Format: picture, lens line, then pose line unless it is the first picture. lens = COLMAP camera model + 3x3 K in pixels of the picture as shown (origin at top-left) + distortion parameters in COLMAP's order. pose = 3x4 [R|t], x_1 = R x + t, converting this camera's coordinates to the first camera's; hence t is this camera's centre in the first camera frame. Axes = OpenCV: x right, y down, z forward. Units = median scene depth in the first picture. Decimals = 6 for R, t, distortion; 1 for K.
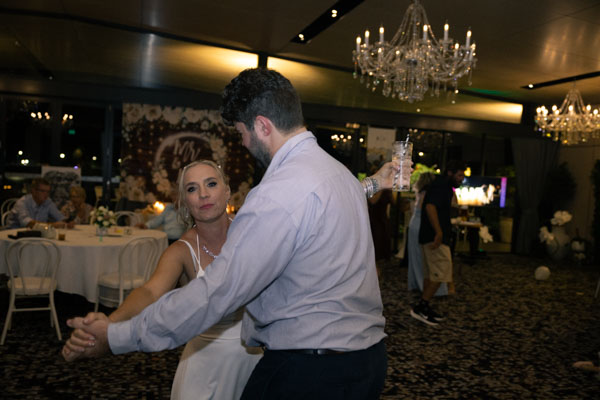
lens RADIAL K [[567.4, 0, 299.4], [0, 567.4, 200.0], [0, 0, 1]] dist [0.012312, 0.000000]
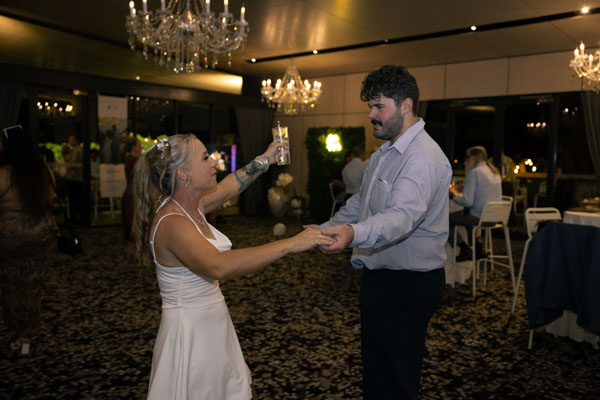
lens RADIAL K [[567.4, 0, 300.7], [0, 567.4, 197.2], [0, 0, 1]] dist [0.012312, 0.000000]
pose [[0.859217, -0.073478, 0.506307, -0.095946], [0.047621, 0.996823, 0.063851, -0.004518], [-0.509390, -0.030751, 0.859986, 0.013403]]
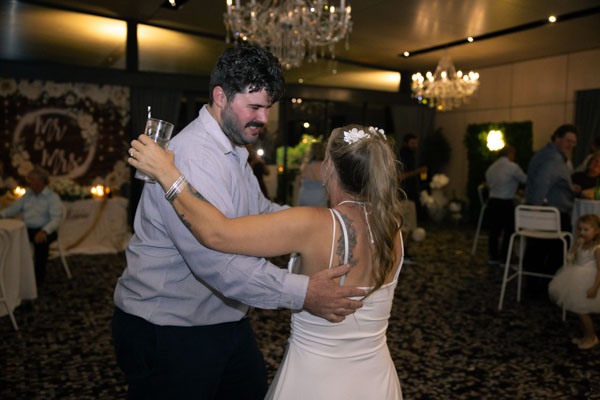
lens RADIAL K [[567.4, 0, 304.0], [0, 567.4, 195.1], [0, 0, 1]] dist [0.012312, 0.000000]
pose [[0.978889, -0.057943, 0.196009, 0.013417], [0.050714, 0.997842, 0.041707, 0.001134], [-0.198002, -0.030886, 0.979715, 0.032115]]
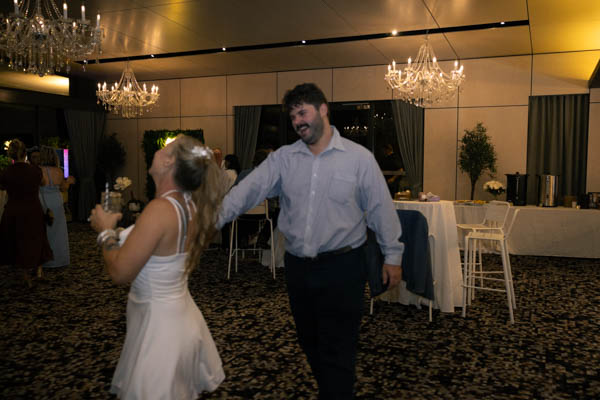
lens RADIAL K [[567.4, 0, 304.5], [0, 567.4, 203.4], [0, 0, 1]] dist [0.012312, 0.000000]
pose [[0.654932, -0.109163, 0.747762, -0.163687], [0.063907, 0.993967, 0.089132, -0.006543], [-0.752981, -0.010588, 0.657957, -0.006758]]
